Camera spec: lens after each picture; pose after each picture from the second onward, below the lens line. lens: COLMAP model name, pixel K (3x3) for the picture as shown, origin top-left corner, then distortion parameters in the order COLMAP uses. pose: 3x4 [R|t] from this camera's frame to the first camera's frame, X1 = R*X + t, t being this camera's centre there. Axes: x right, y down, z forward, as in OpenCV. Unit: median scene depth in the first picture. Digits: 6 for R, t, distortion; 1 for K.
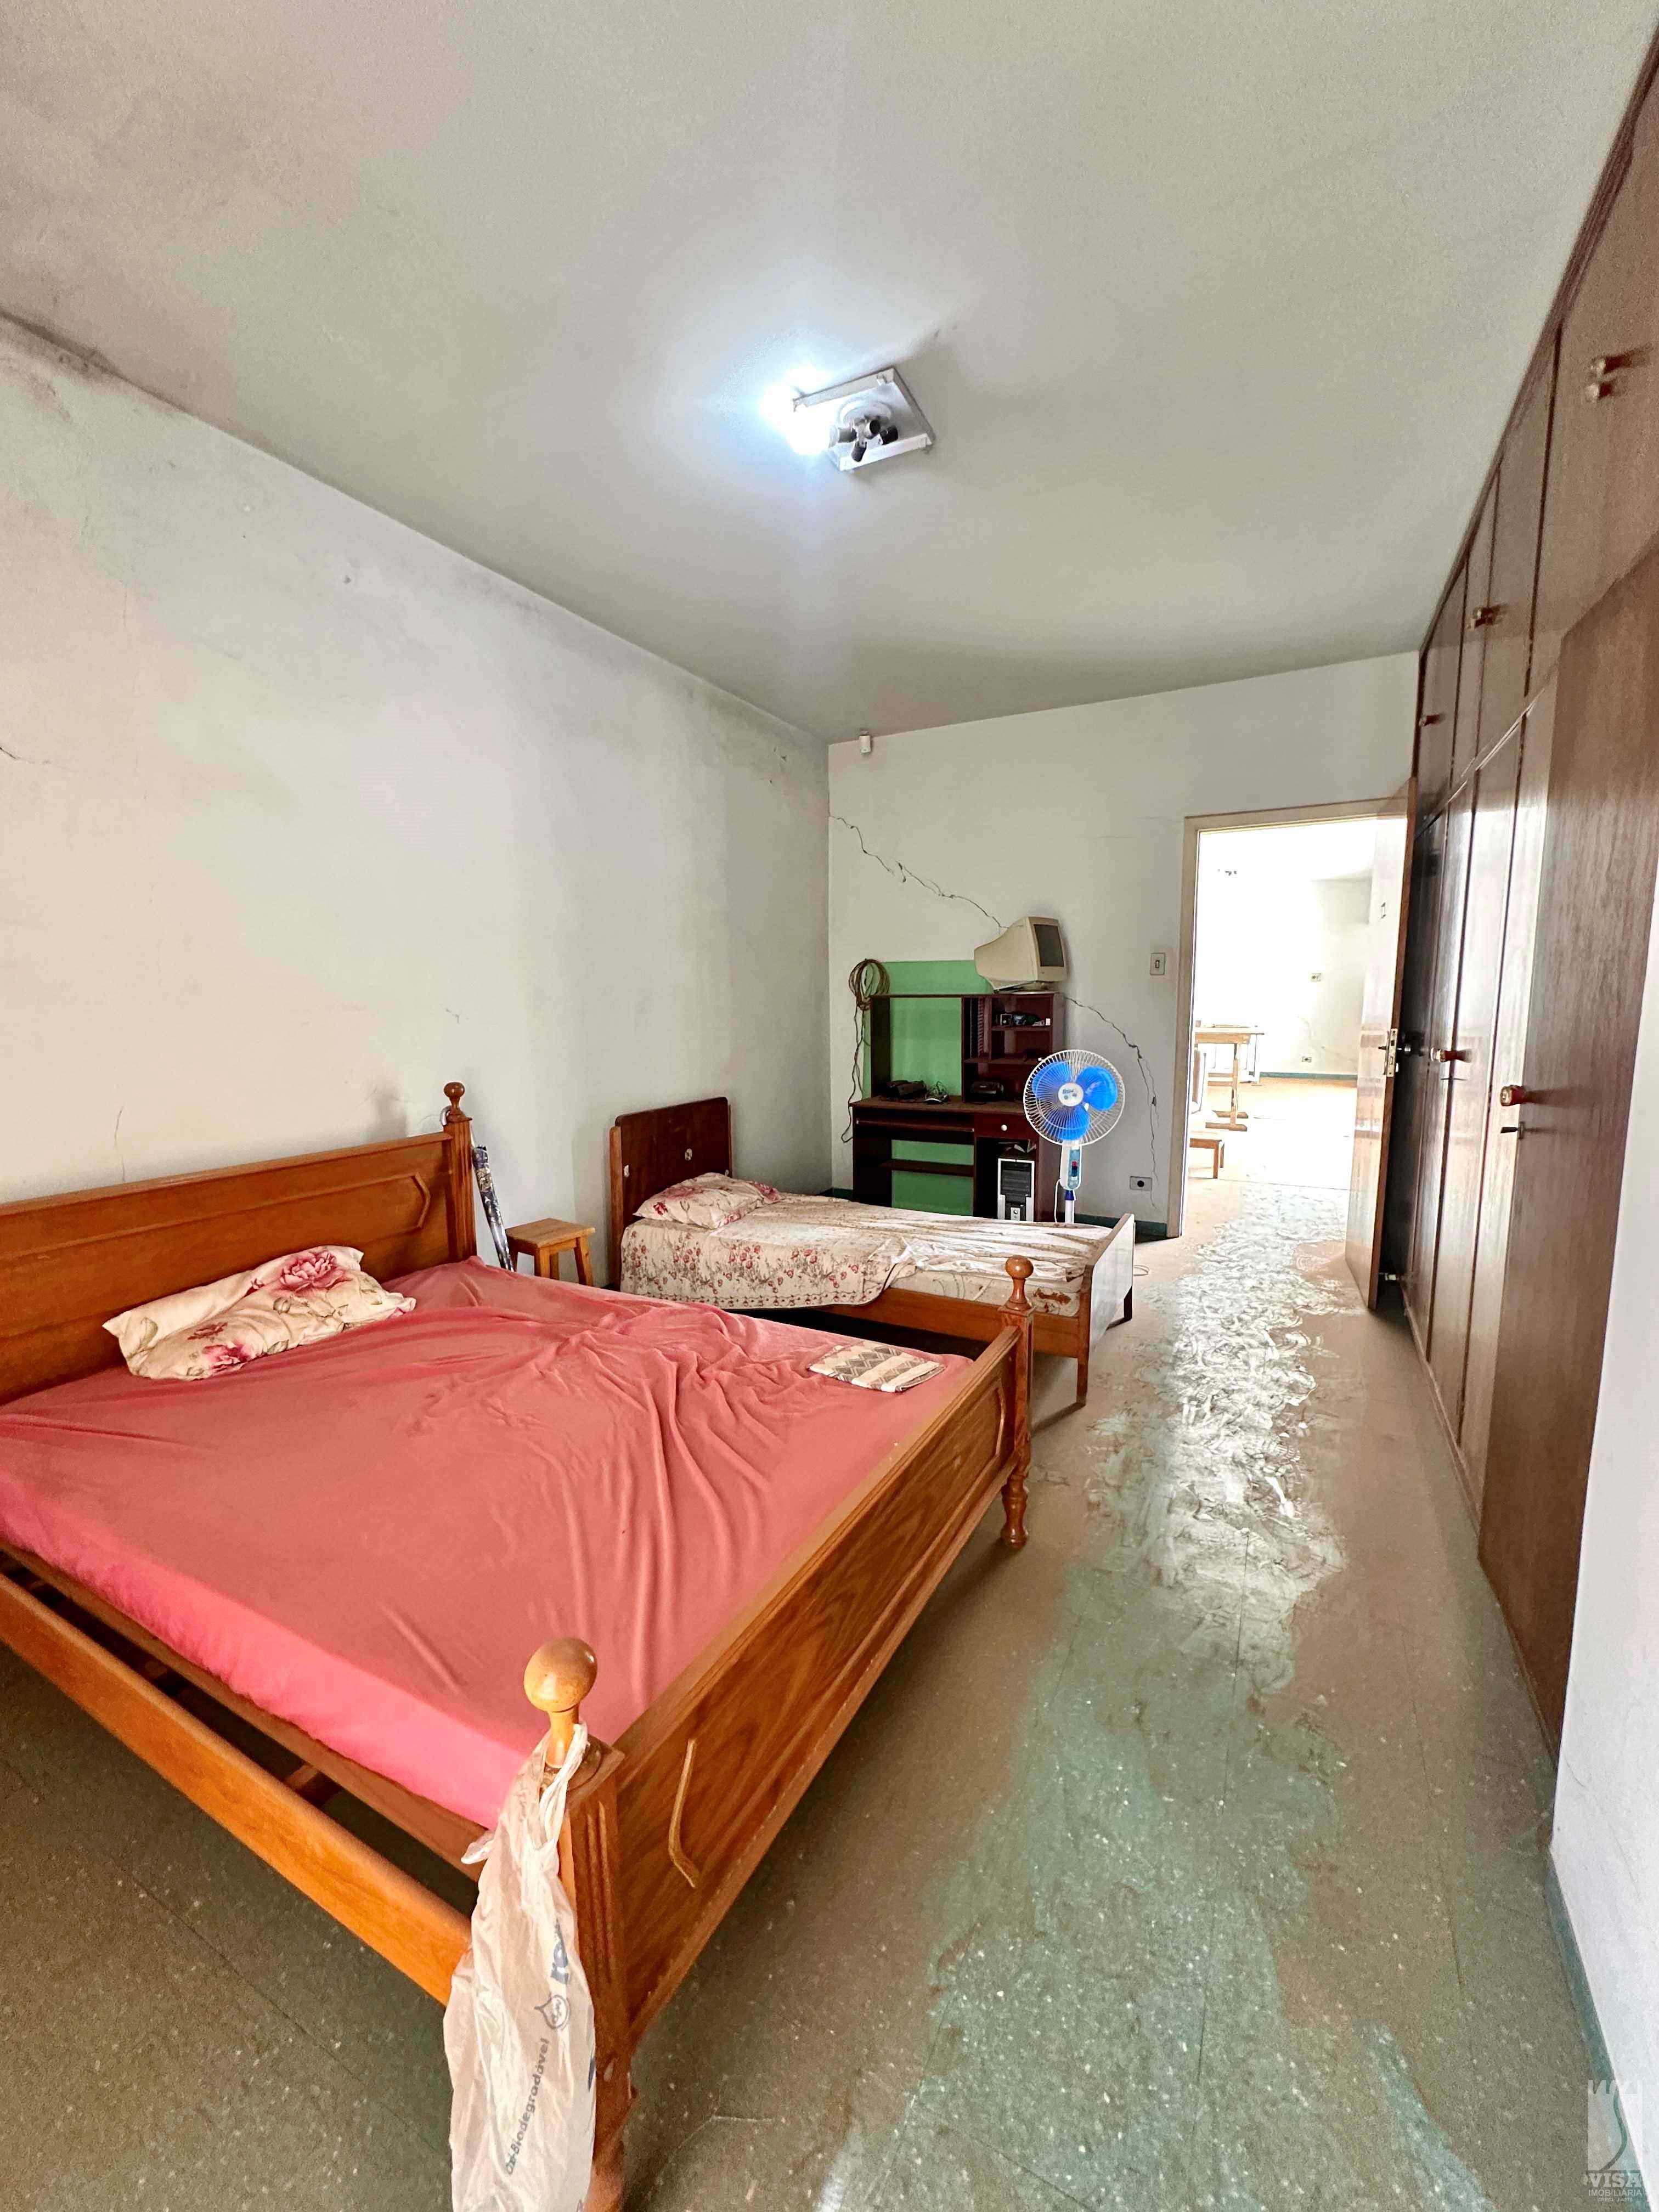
lens RADIAL K [[875.6, 0, 829.0], [0, 875.6, 1106.8], [0, 0, 1]] dist [-0.003751, 0.001092]
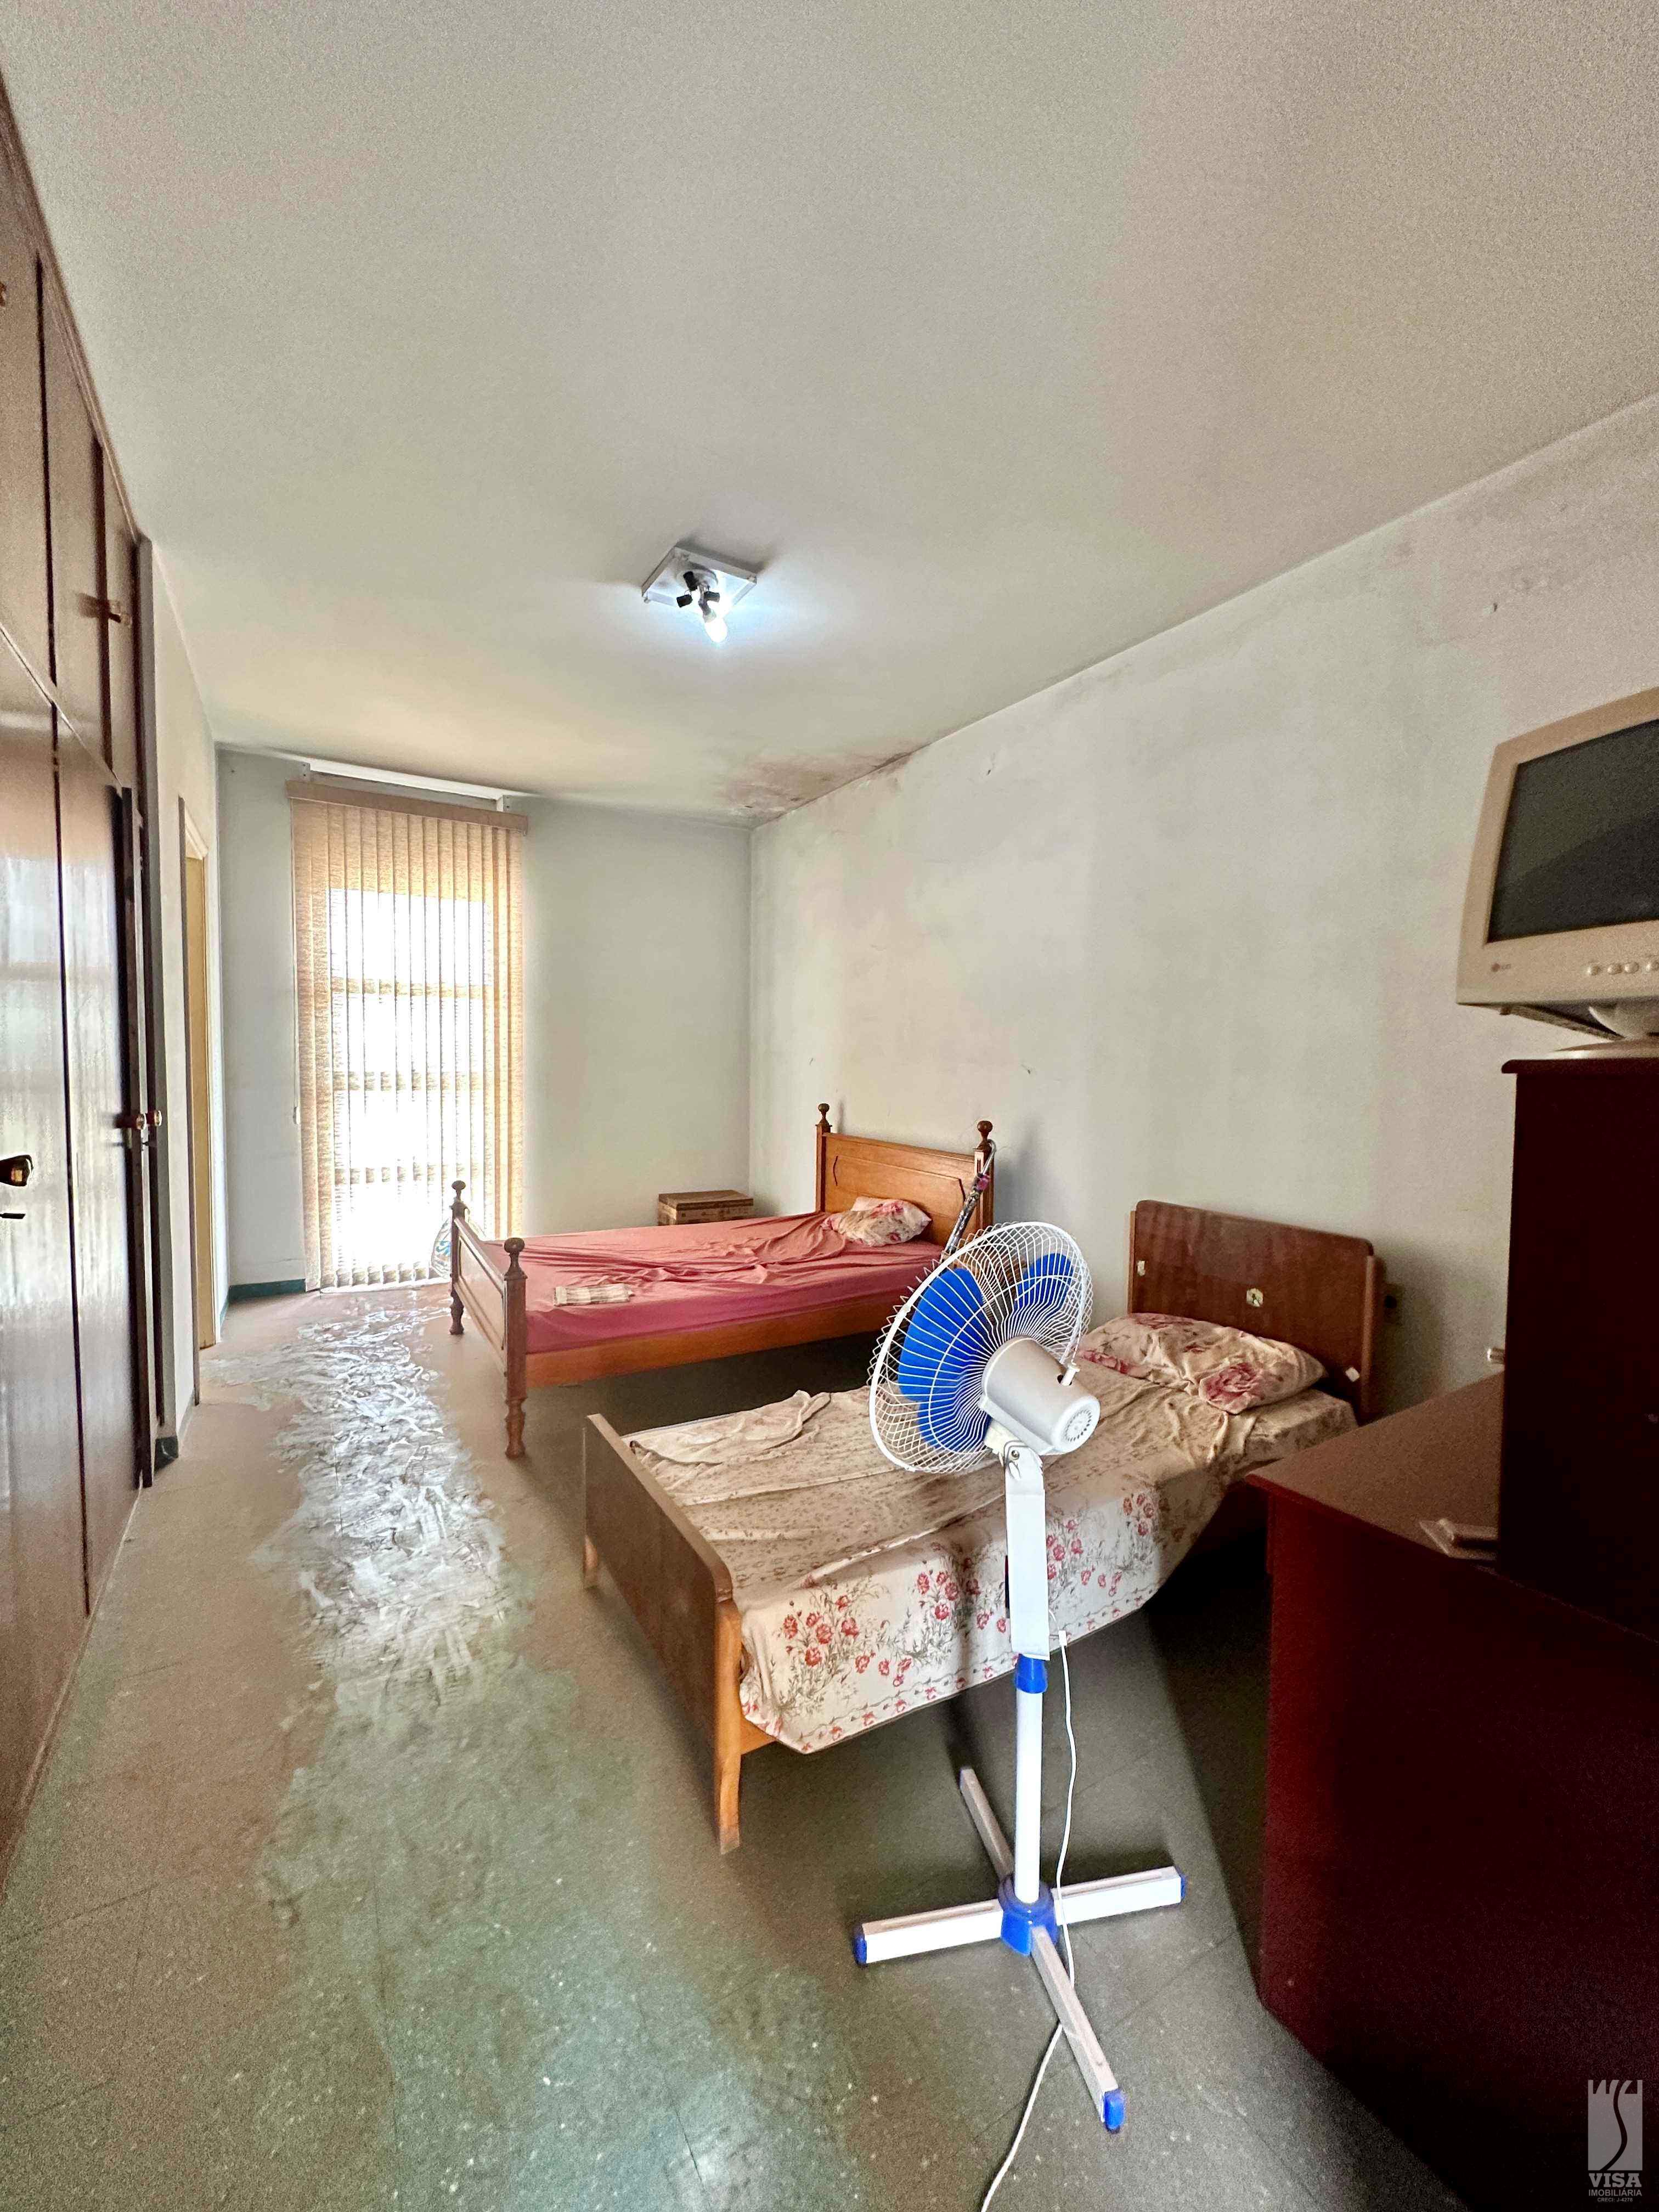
lens RADIAL K [[875.6, 0, 828.3], [0, 875.6, 1107.9], [0, 0, 1]] dist [-0.003751, 0.001092]
pose [[-0.511980, 0.050520, -0.857511, 0.950546], [-0.123400, 0.983589, 0.131624, -0.225279], [0.850088, 0.173206, -0.497344, 1.734691]]
